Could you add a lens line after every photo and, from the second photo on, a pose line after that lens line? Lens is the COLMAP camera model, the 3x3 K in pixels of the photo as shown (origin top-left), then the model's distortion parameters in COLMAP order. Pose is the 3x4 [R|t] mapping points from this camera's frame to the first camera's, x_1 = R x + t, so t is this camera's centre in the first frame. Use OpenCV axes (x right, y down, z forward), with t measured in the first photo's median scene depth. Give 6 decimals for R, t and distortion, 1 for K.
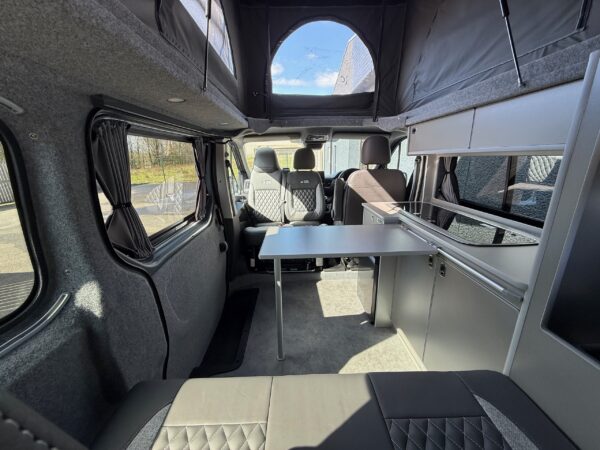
lens RADIAL K [[240.2, 0, 295.9], [0, 240.2, 226.8], [0, 0, 1]] dist [-0.002003, 0.000143]
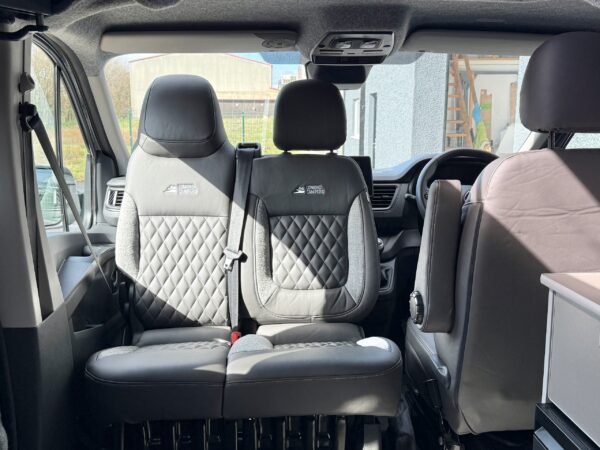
lens RADIAL K [[640.5, 0, 297.2], [0, 640.5, 229.6], [0, 0, 1]] dist [0.136099, 0.000000]
pose [[0.998792, 0.014399, 0.046975, -0.023196], [-0.008681, 0.992768, -0.119732, -0.062341], [-0.048359, 0.119179, 0.991694, 0.313680]]
